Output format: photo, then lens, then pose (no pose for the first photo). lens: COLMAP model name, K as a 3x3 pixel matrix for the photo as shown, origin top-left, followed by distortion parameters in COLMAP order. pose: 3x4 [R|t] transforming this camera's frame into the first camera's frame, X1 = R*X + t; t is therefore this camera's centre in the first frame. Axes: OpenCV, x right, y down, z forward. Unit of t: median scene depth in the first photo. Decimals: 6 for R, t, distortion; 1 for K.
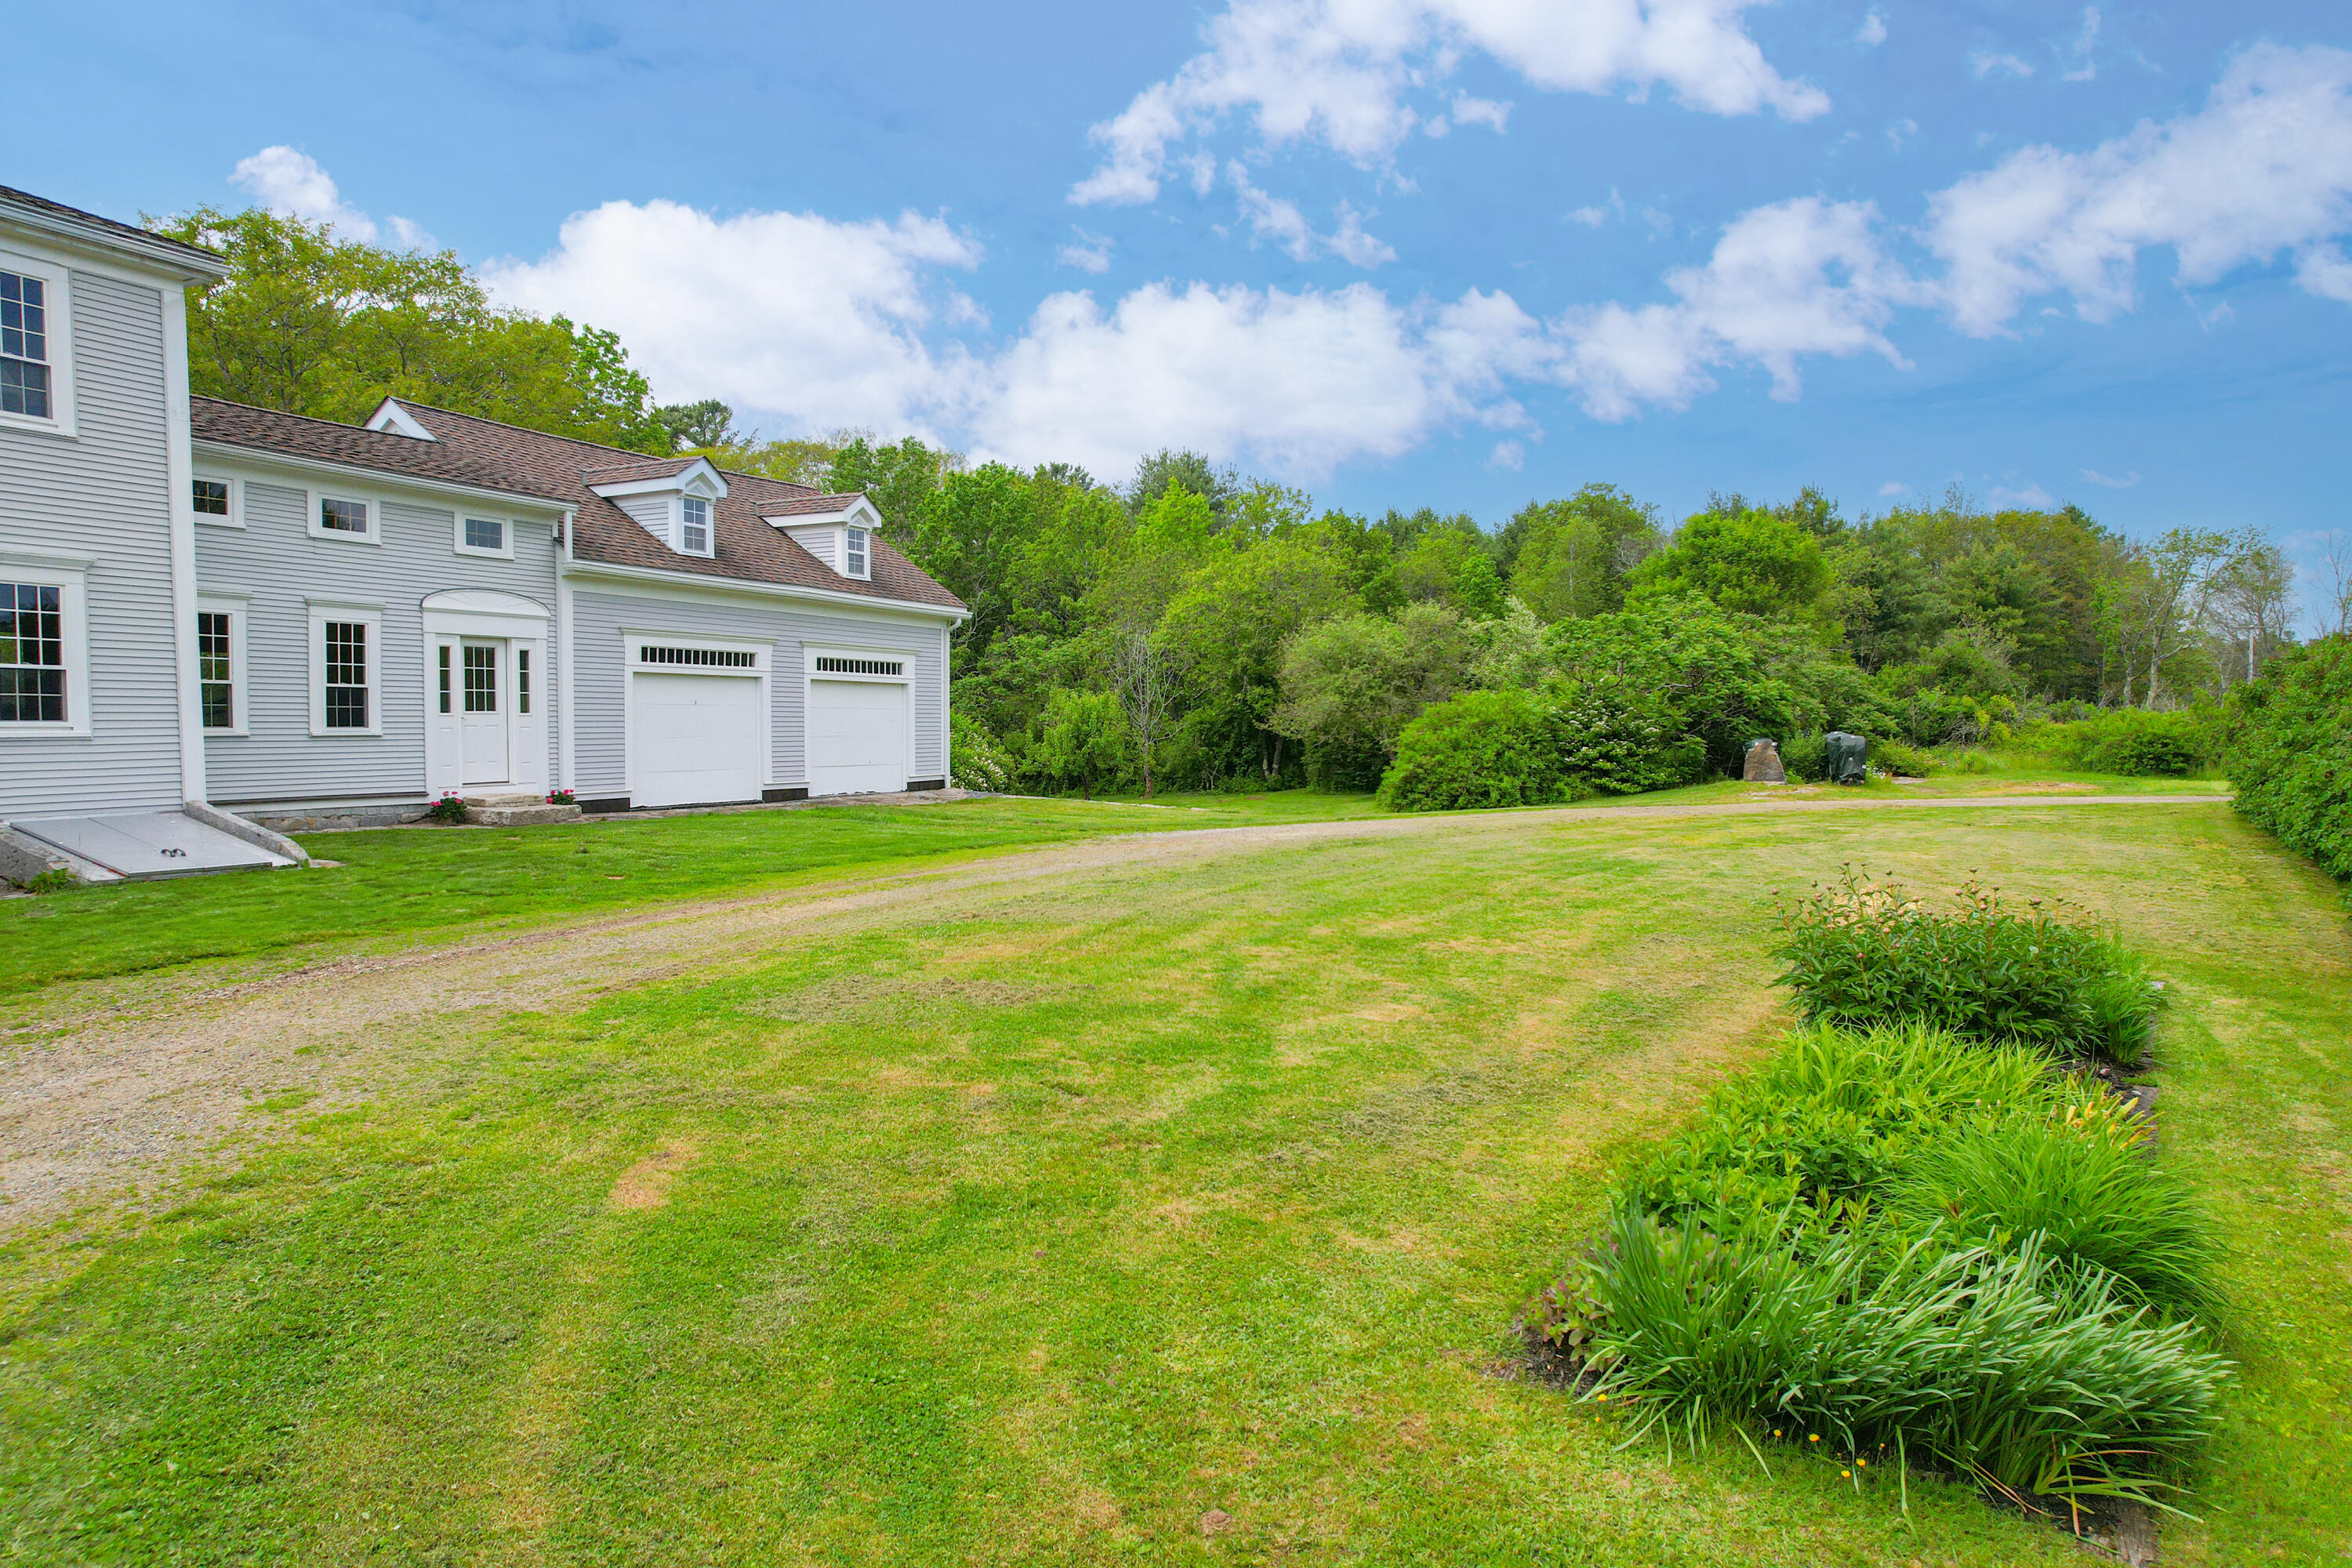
lens RADIAL K [[1513.5, 0, 1165.0], [0, 1513.5, 783.1], [0, 0, 1]] dist [-0.066726, 0.045317]
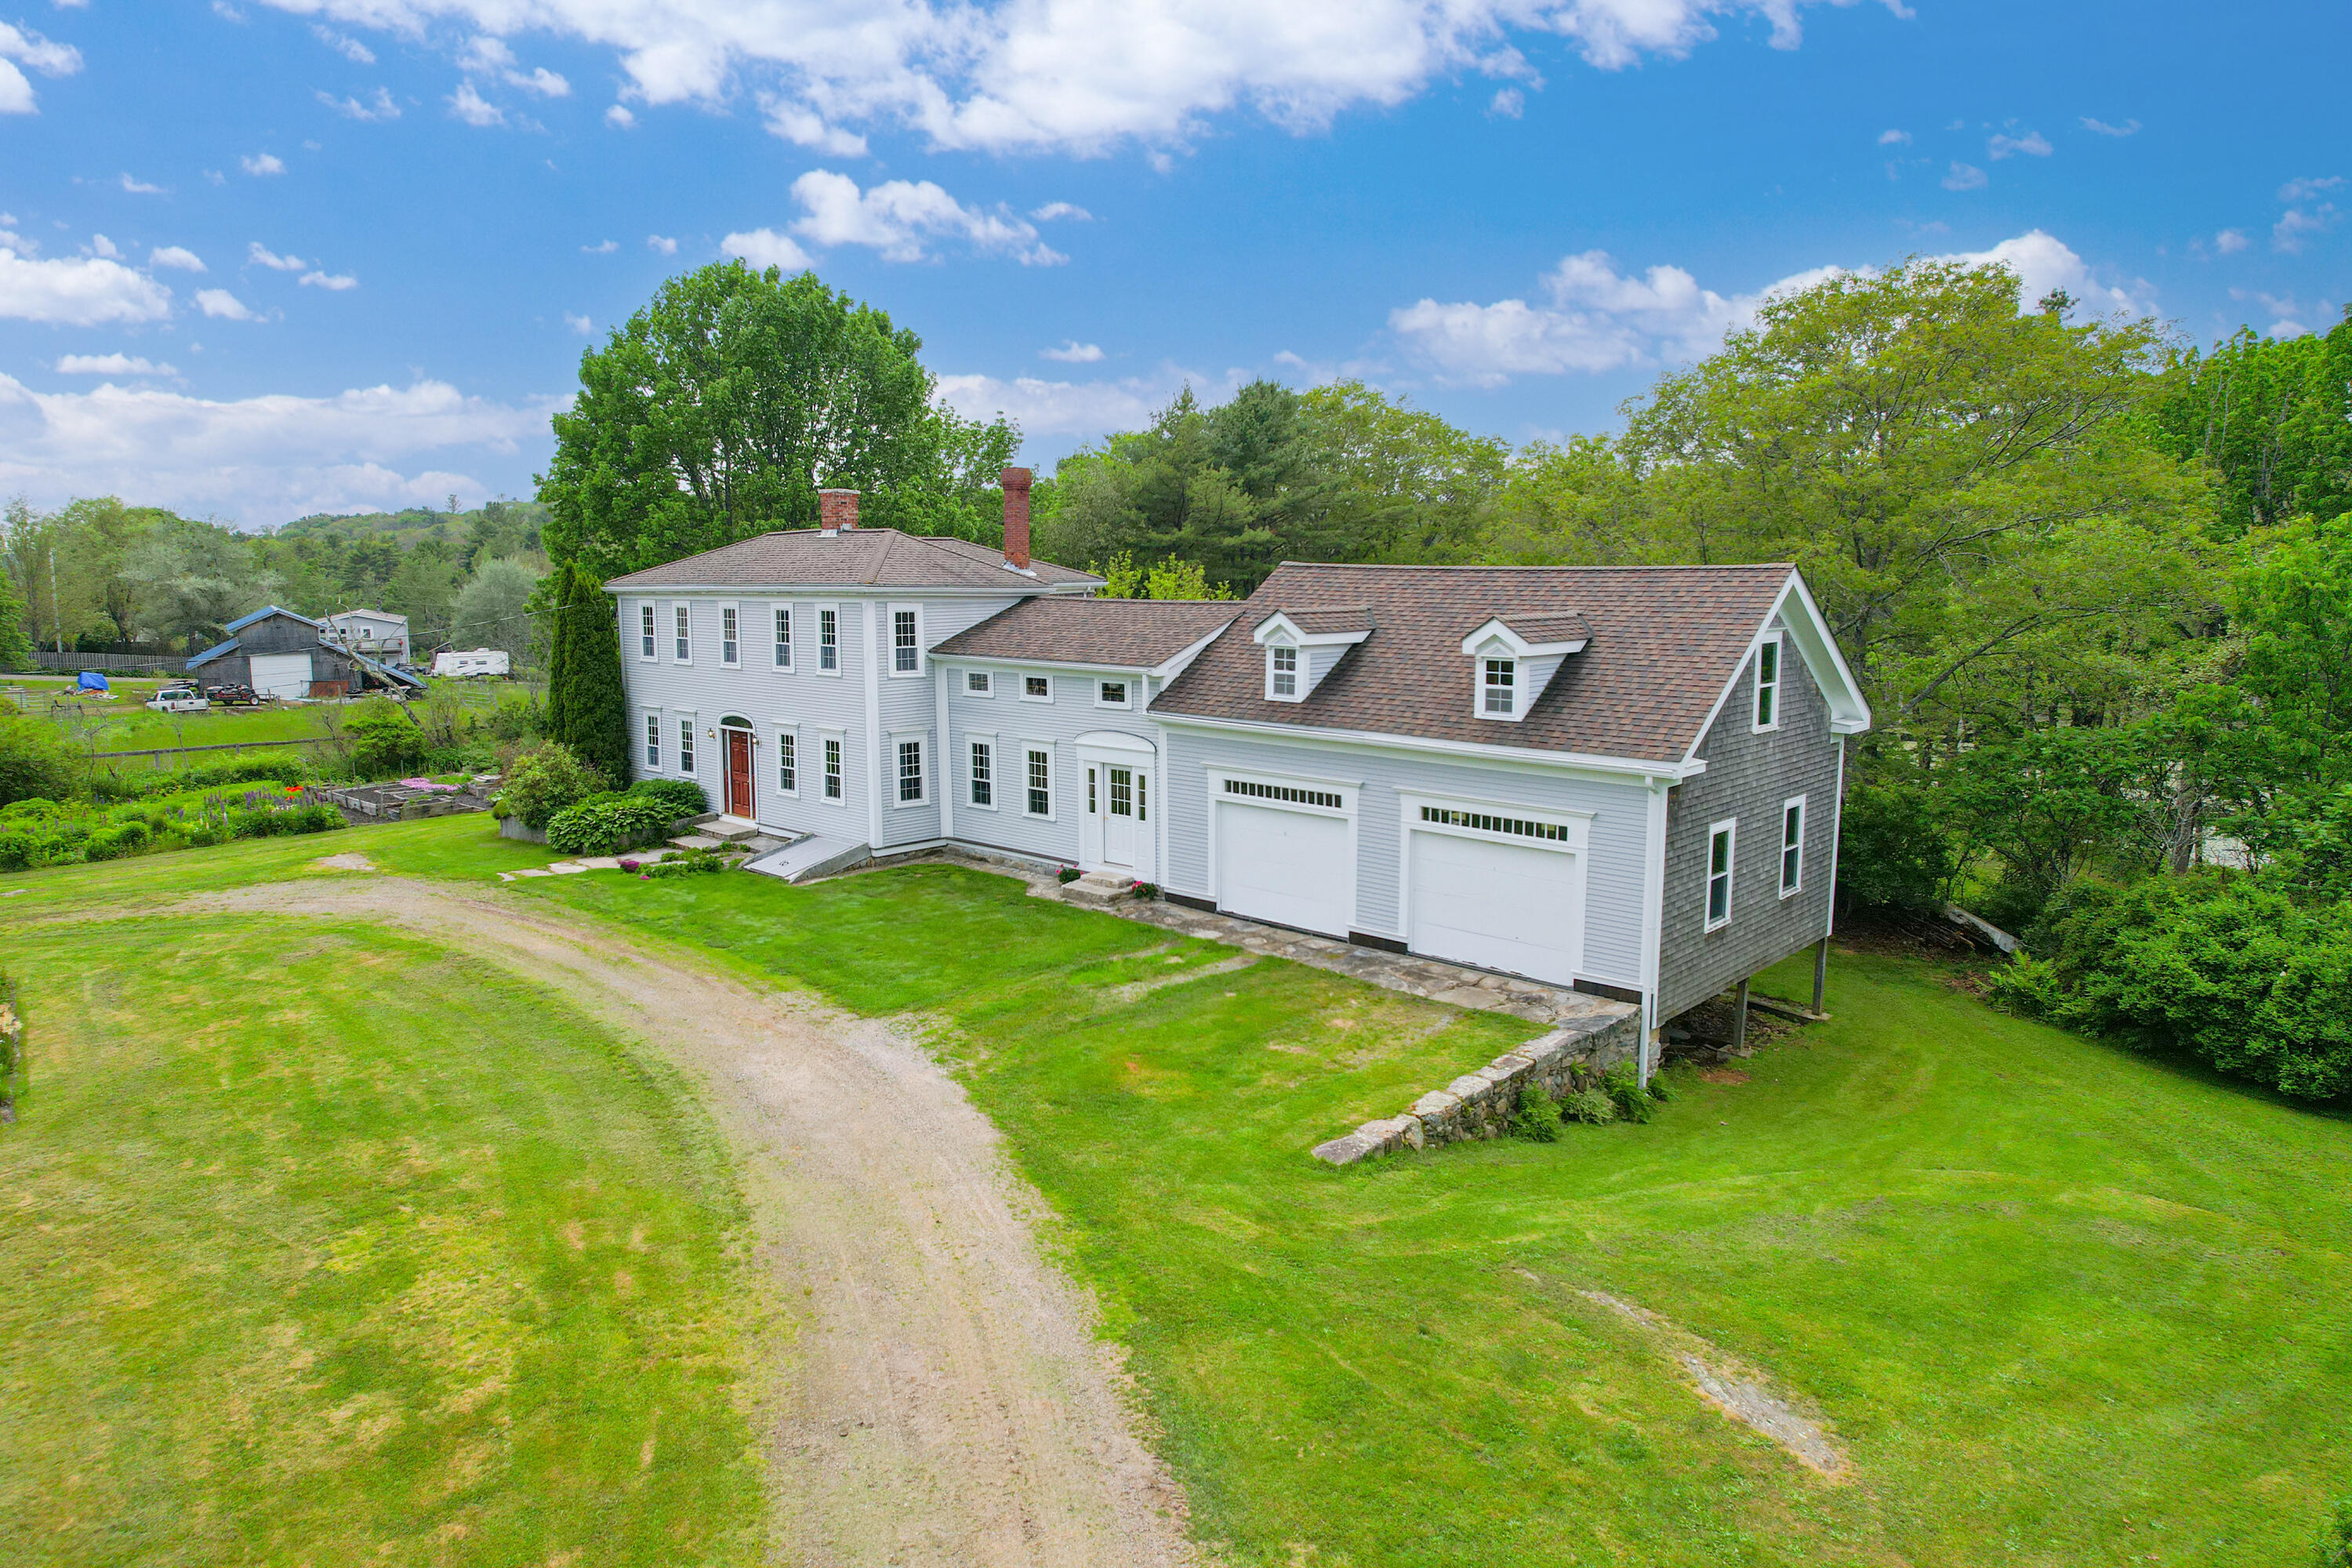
lens RADIAL K [[1513.5, 0, 1161.3], [0, 1513.5, 781.4], [0, 0, 1]] dist [-0.066726, 0.045317]
pose [[-0.312232, 0.134923, -0.940376, 0.880188], [-0.042961, 0.986845, 0.155855, -0.305632], [0.949034, 0.089062, -0.302328, 1.468973]]
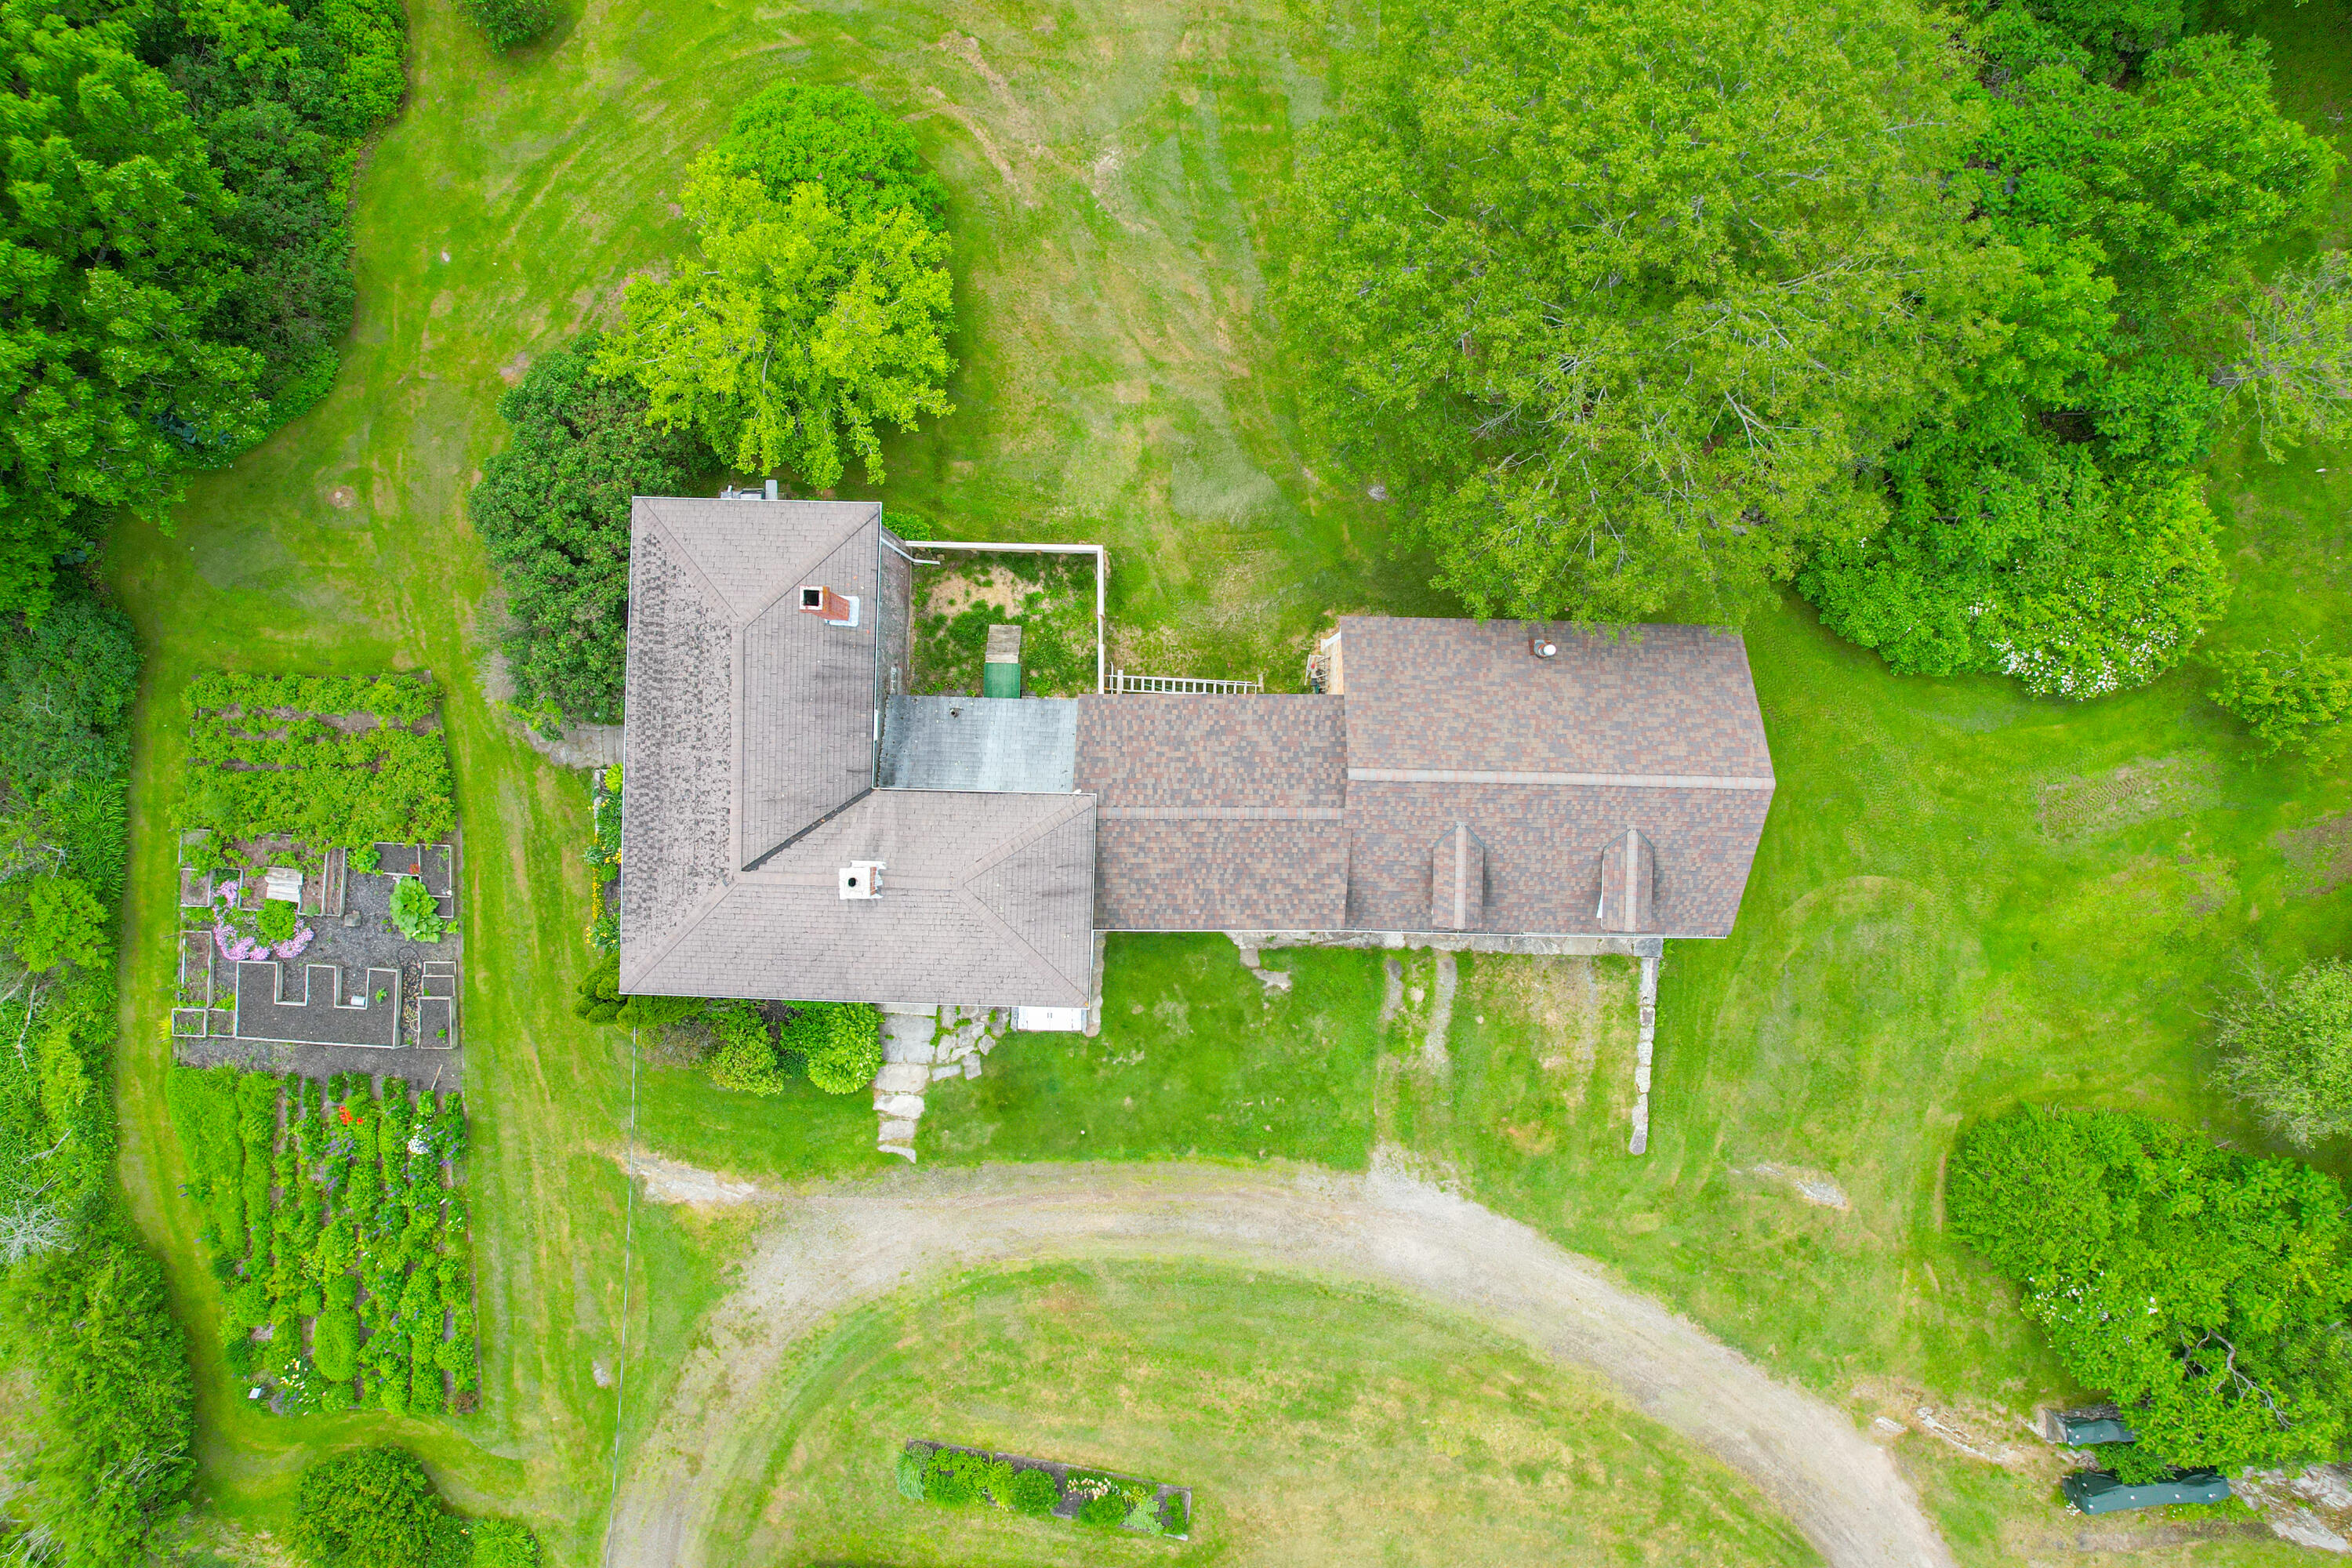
lens RADIAL K [[1513.5, 0, 1171.6], [0, 1513.5, 782.7], [0, 0, 1]] dist [-0.066726, 0.045317]
pose [[0.407477, 0.913013, 0.019250, -0.694501], [-0.037285, -0.004429, 0.999295, -2.049598], [0.912454, -0.407907, 0.032237, 0.865428]]
